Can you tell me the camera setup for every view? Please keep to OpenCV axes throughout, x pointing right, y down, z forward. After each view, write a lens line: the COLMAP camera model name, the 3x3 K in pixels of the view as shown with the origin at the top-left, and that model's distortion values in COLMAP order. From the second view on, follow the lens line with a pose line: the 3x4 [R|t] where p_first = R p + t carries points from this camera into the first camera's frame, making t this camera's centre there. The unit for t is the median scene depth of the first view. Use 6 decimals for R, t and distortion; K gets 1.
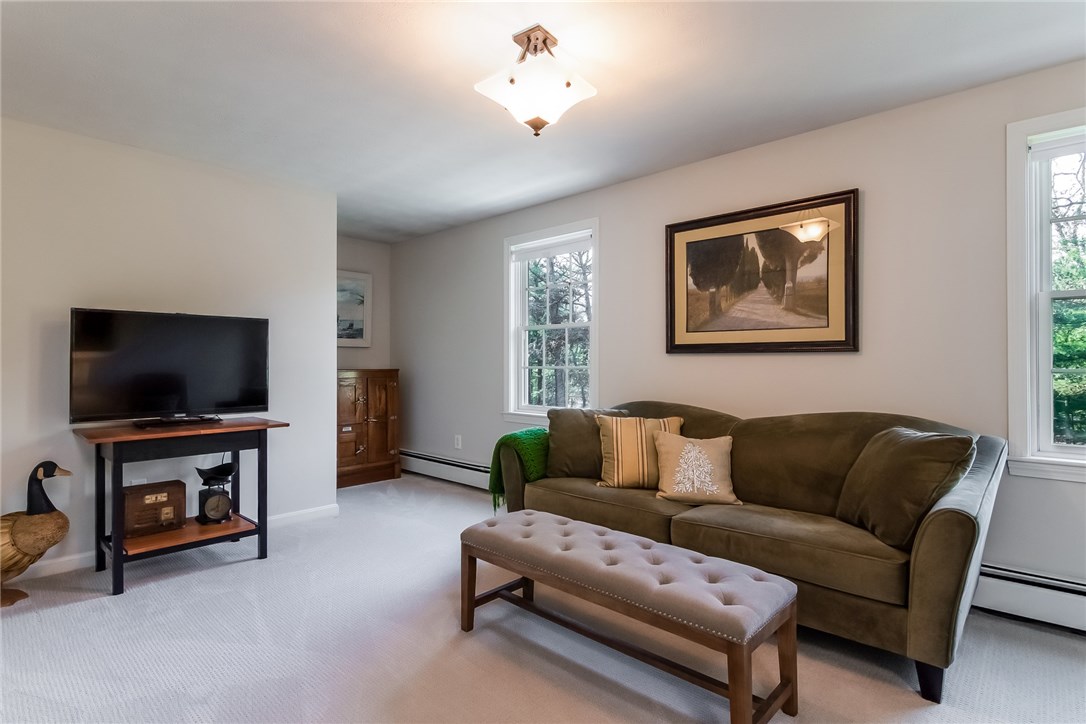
lens RADIAL K [[534.3, 0, 540.3], [0, 534.3, 353.0], [0, 0, 1]] dist [0.002473, -0.000016]
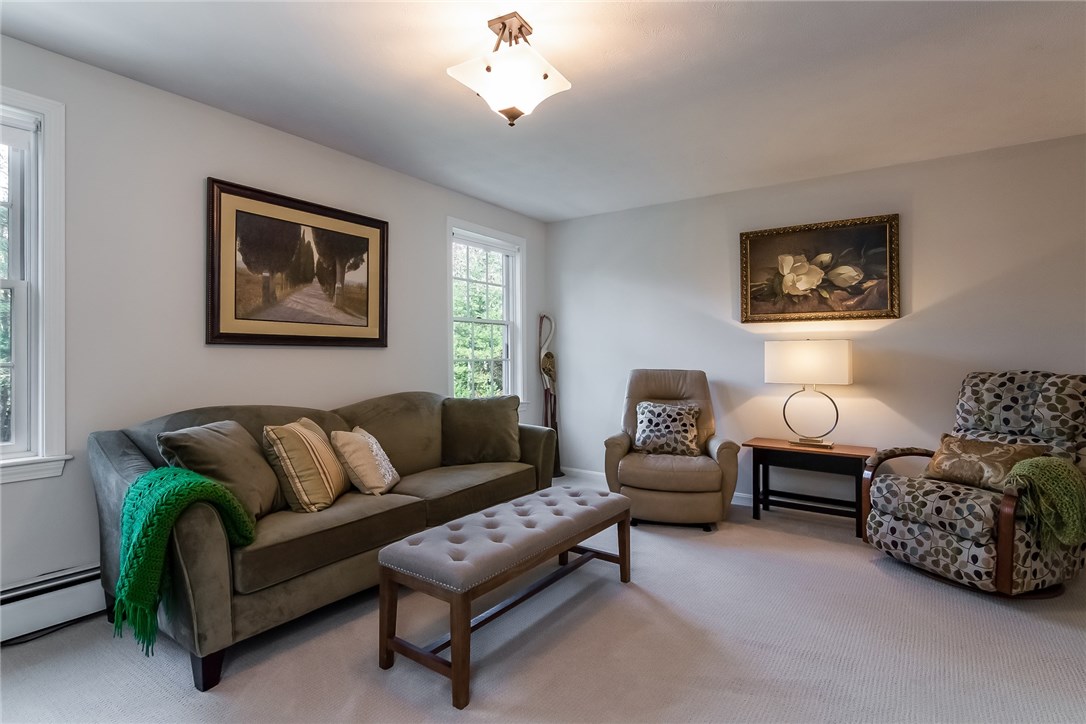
lens RADIAL K [[534.3, 0, 540.3], [0, 534.3, 353.0], [0, 0, 1]] dist [0.002473, -0.000016]
pose [[-0.126375, -0.005752, 0.991966, -0.663337], [-0.027815, 0.999611, 0.002252, -0.001299], [-0.991592, -0.027307, -0.126486, 0.697296]]
